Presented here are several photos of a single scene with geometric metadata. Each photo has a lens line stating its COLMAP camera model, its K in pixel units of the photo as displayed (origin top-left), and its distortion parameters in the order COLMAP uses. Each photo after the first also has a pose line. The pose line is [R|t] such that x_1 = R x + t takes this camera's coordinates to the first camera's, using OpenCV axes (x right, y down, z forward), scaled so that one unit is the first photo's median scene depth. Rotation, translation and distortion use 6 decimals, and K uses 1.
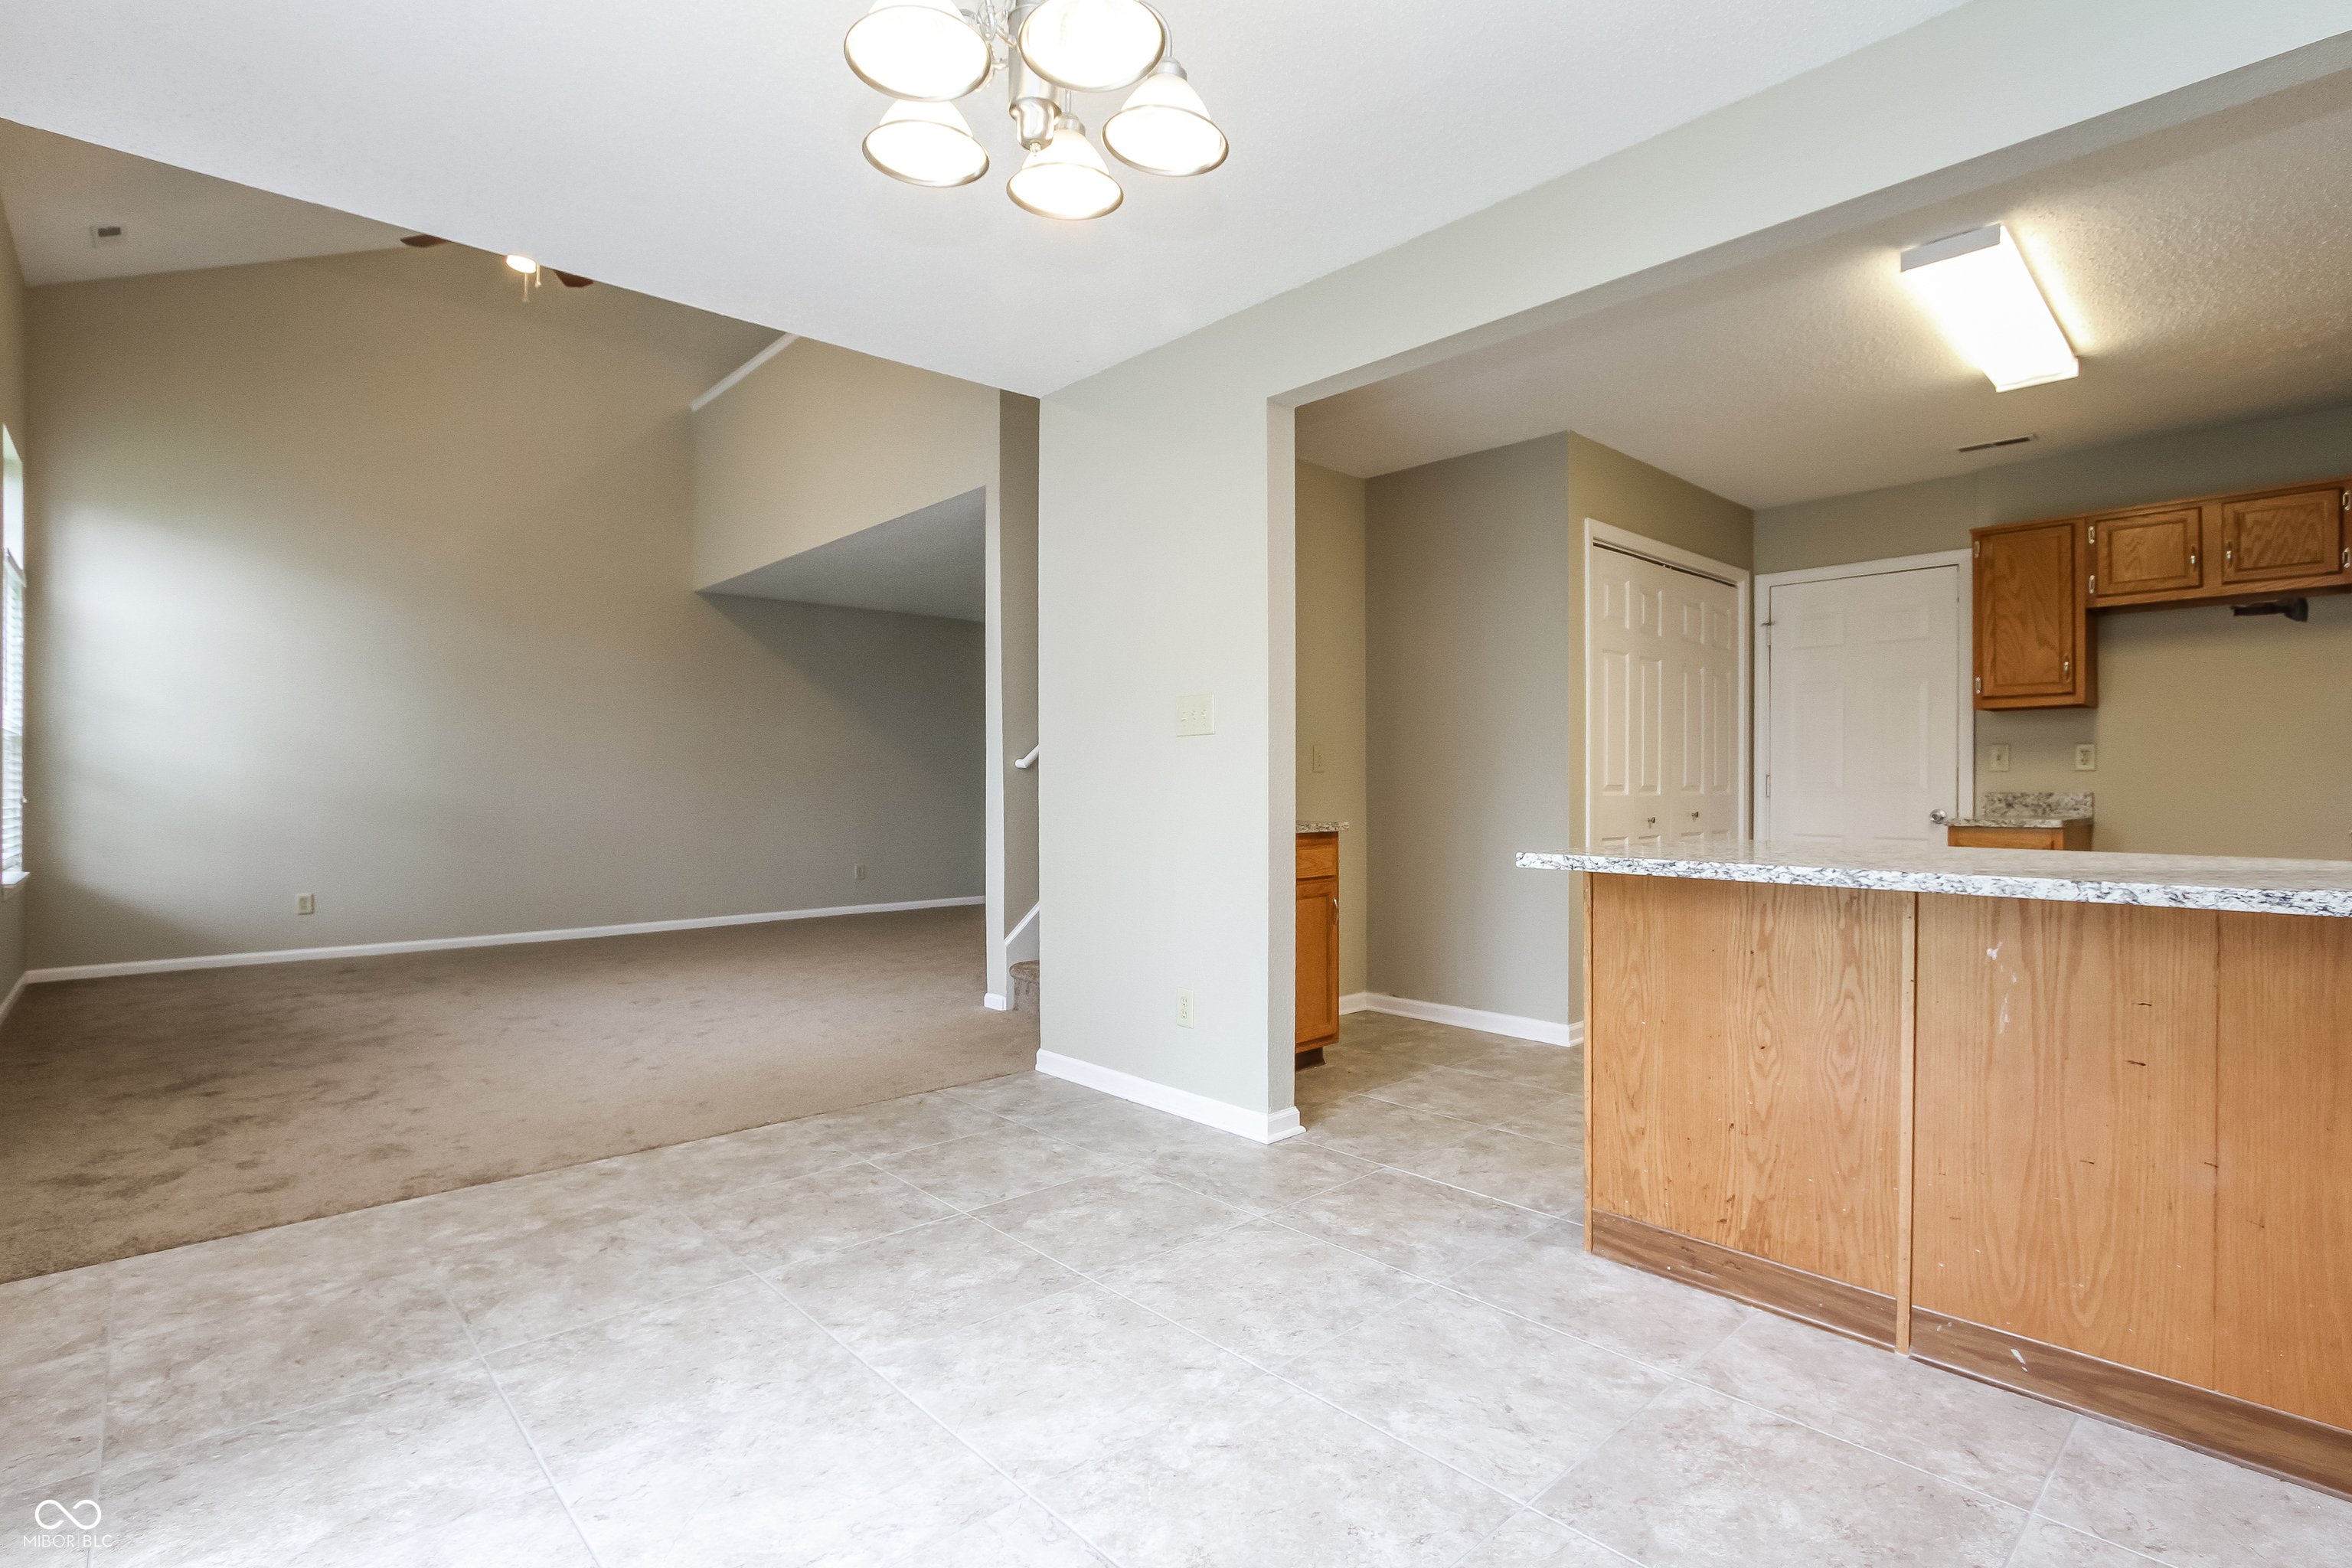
lens RADIAL K [[1113.7, 0, 1176.0], [0, 1113.7, 784.0], [0, 0, 1]] dist [-0.019035, 0.000186]
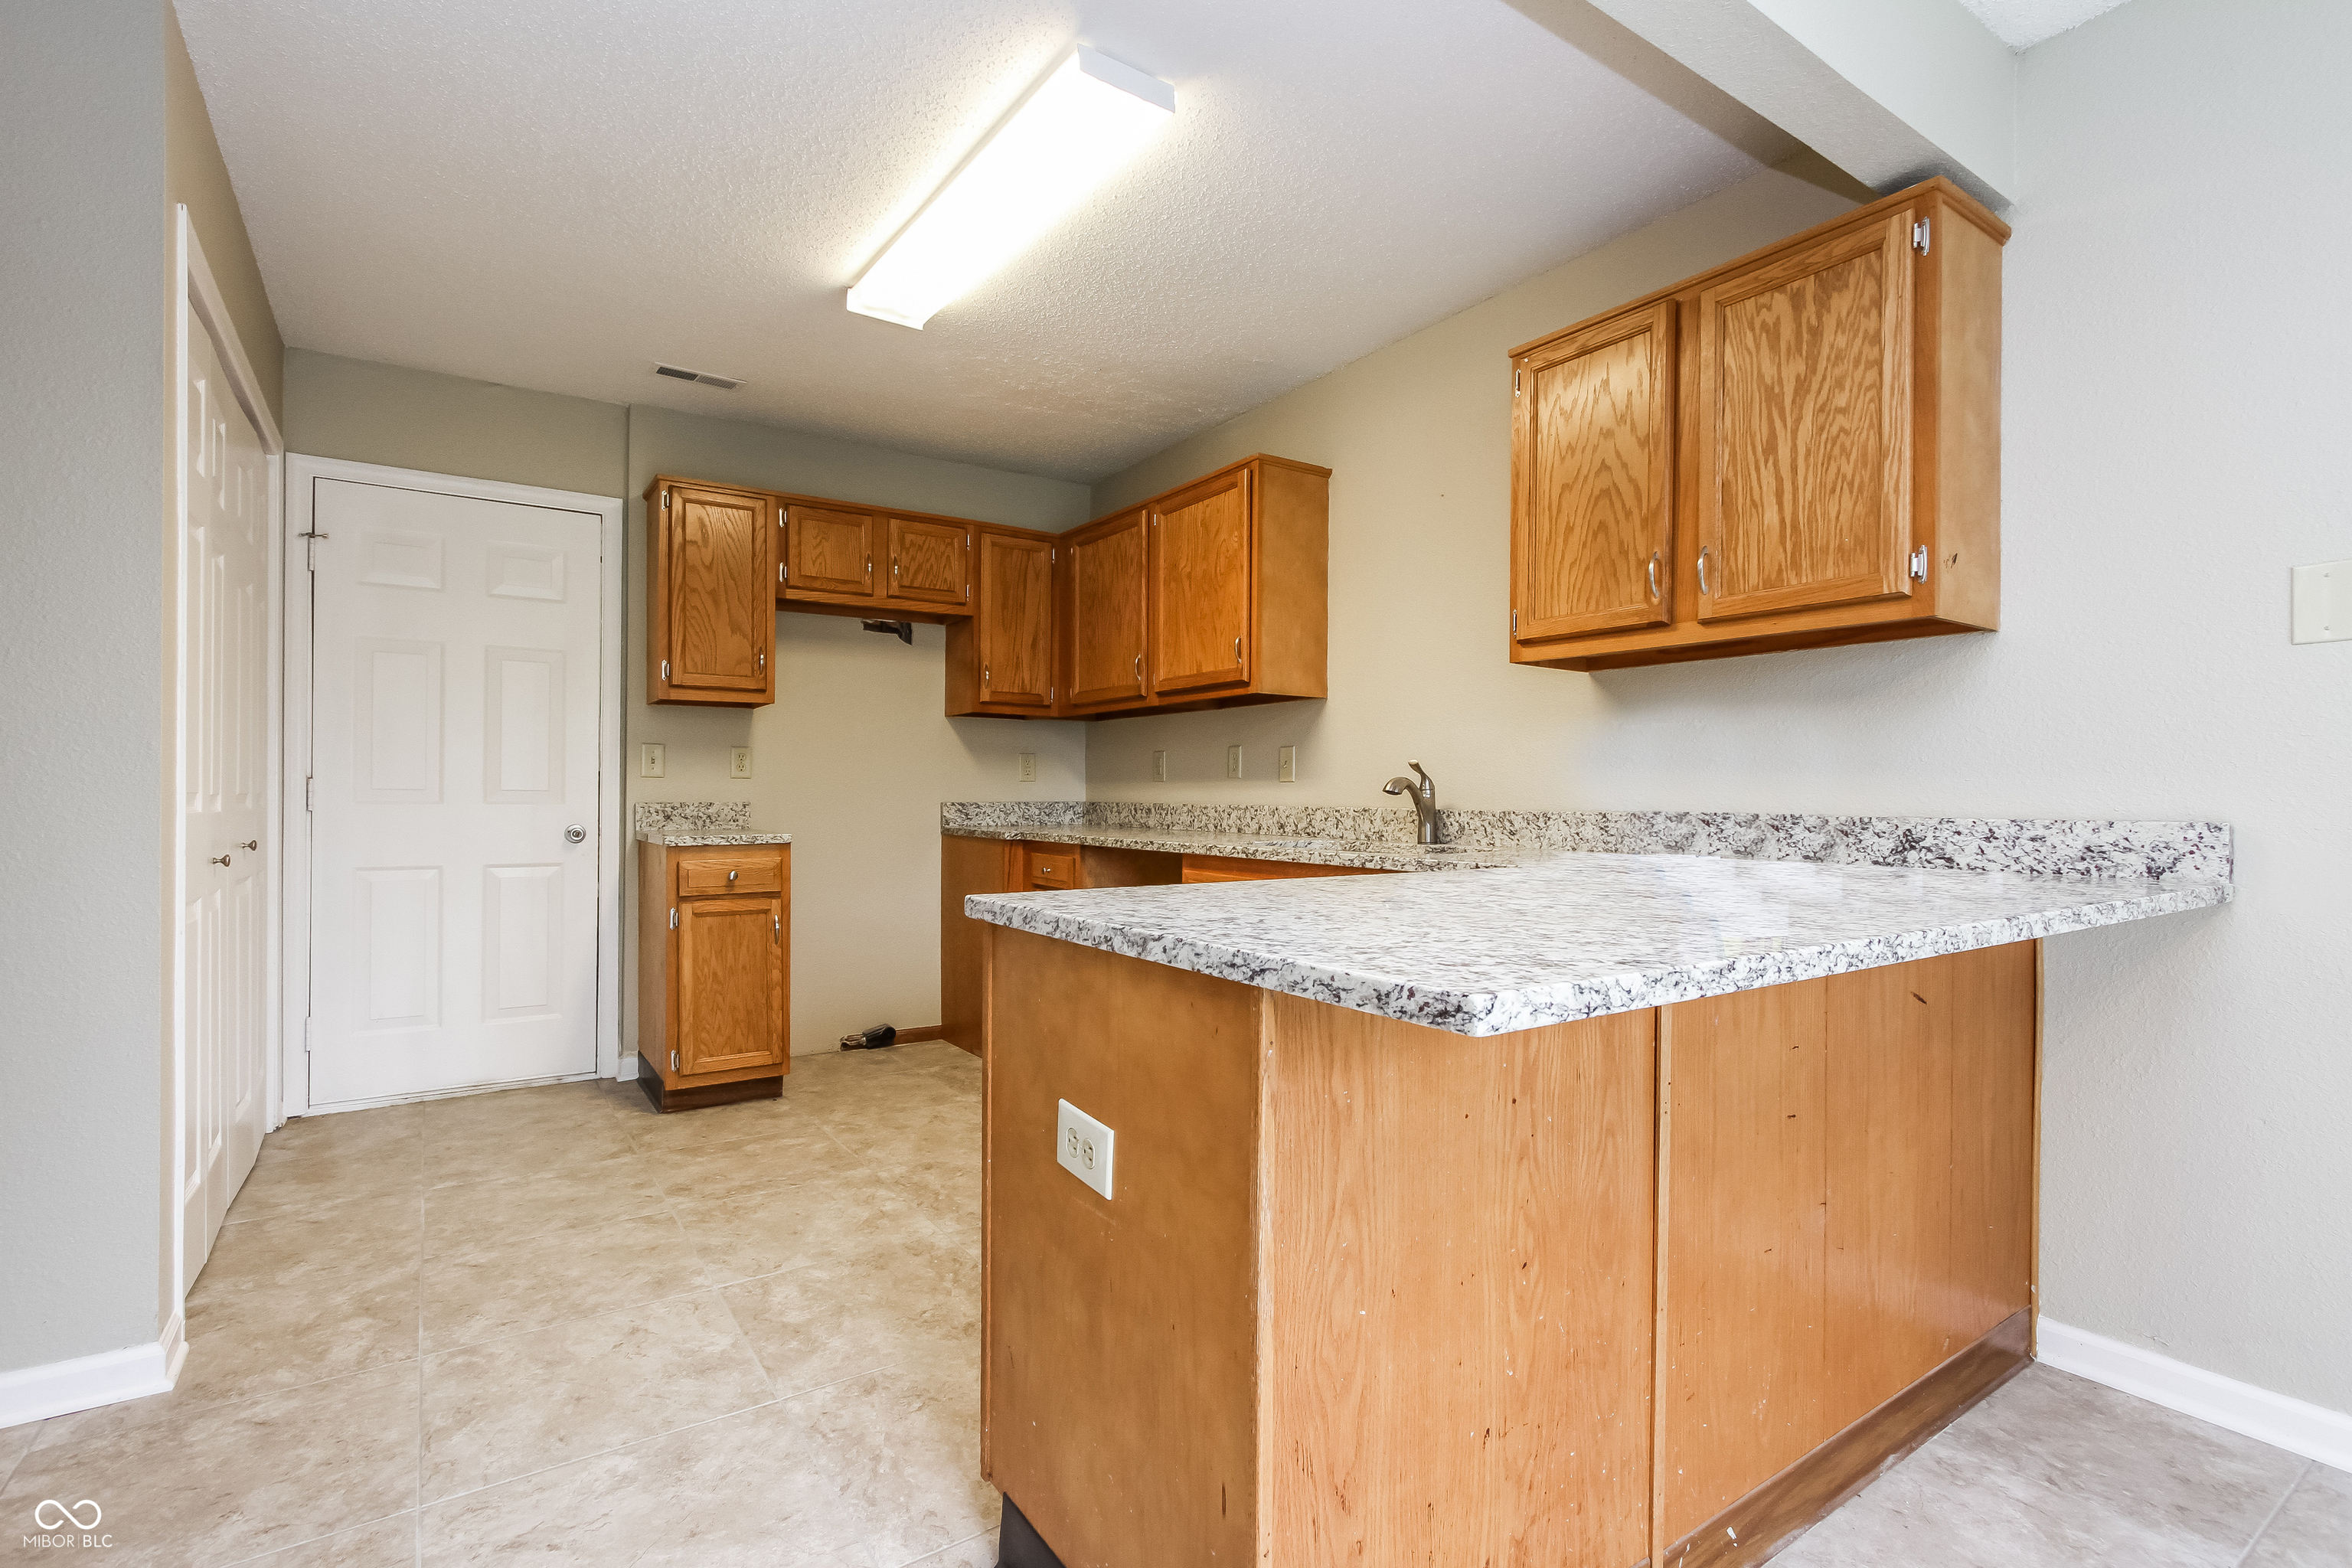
lens RADIAL K [[1105.2, 0, 1181.1], [0, 1105.2, 796.2], [0, 0, 1]] dist [-0.005880, -0.000308]
pose [[0.135725, -0.002725, 0.990743, -0.044779], [-0.003200, 0.999990, 0.003189, -0.001716], [-0.990741, -0.003604, 0.135715, 1.003334]]
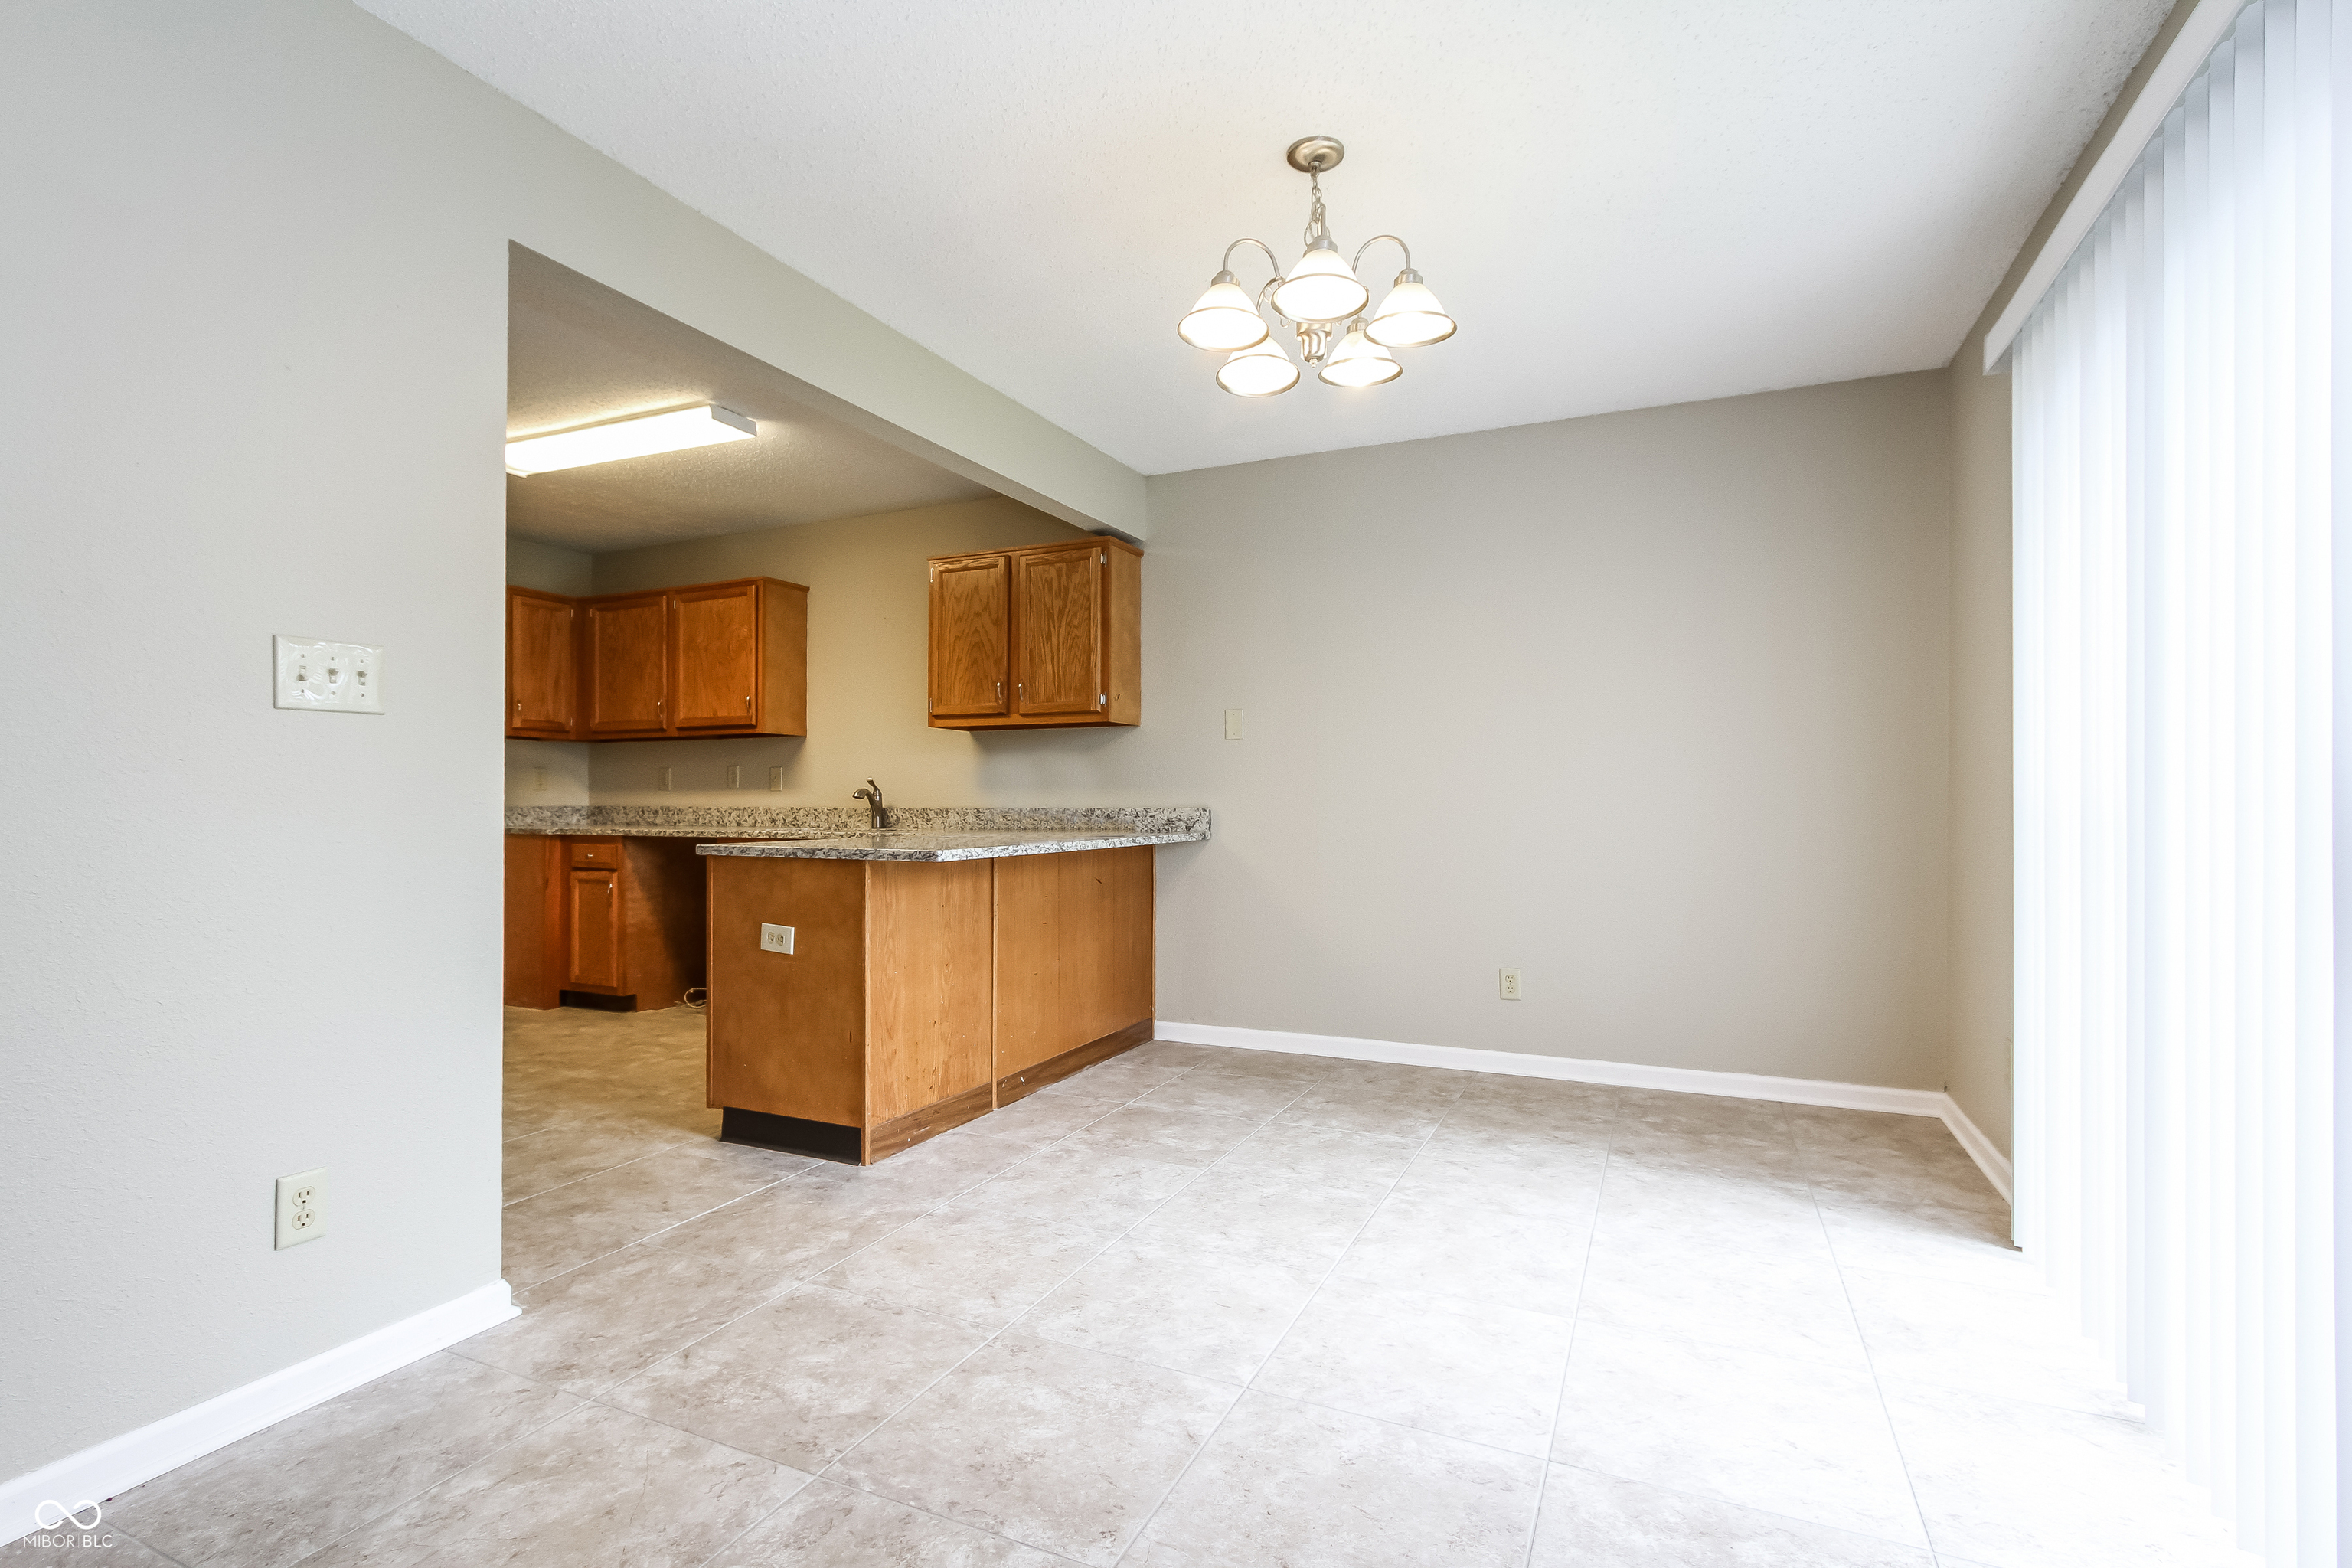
lens RADIAL K [[1105.2, 0, 1181.1], [0, 1105.2, 796.2], [0, 0, 1]] dist [-0.005880, -0.000308]
pose [[-0.391655, 0.002302, 0.920109, -0.969660], [0.001427, 0.999997, -0.001894, -0.000519], [-0.920111, 0.000571, -0.391657, 1.198768]]
